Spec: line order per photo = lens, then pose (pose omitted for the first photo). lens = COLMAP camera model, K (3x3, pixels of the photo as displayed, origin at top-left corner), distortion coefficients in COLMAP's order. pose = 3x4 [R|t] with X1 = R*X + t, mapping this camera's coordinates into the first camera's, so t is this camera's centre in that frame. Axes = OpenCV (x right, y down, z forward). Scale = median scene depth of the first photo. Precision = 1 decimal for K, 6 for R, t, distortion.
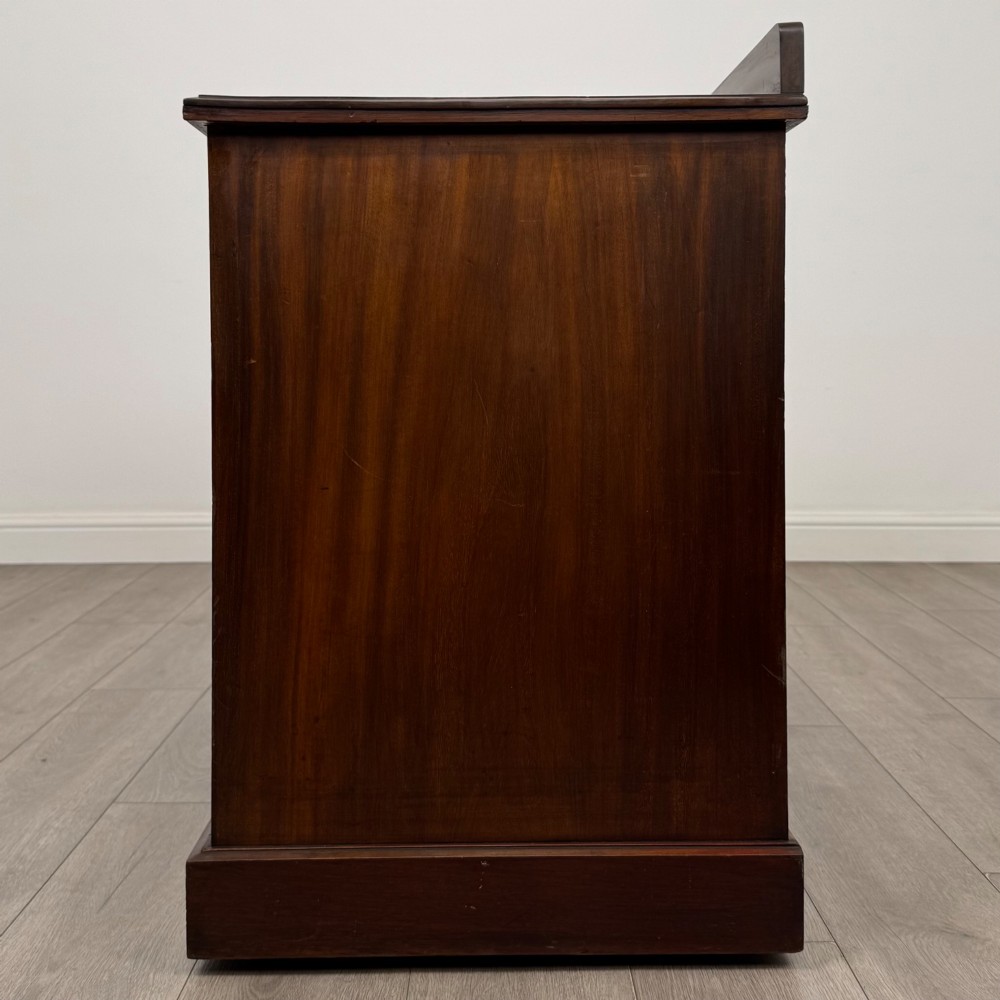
lens RADIAL K [[1319.9, 0, 500.0], [0, 1319.9, 500.0], [0, 0, 1]] dist [0.111128, -0.001236]
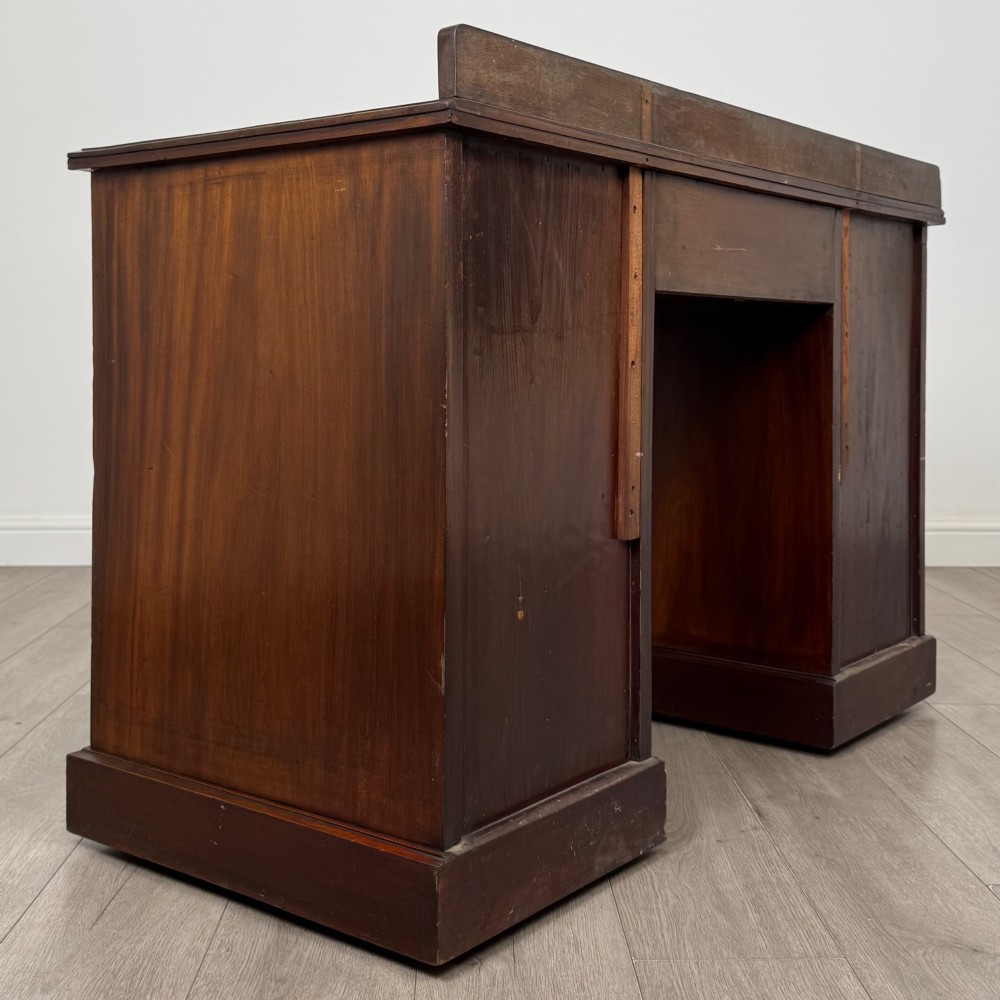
lens RADIAL K [[1319.9, 0, 500.0], [0, 1319.9, 500.0], [0, 0, 1]] dist [0.111128, -0.001236]
pose [[0.784563, 0.074725, -0.615529, 0.864151], [-0.065767, 0.997140, 0.037226, -0.046352], [0.616551, 0.011275, 0.787234, 0.250457]]
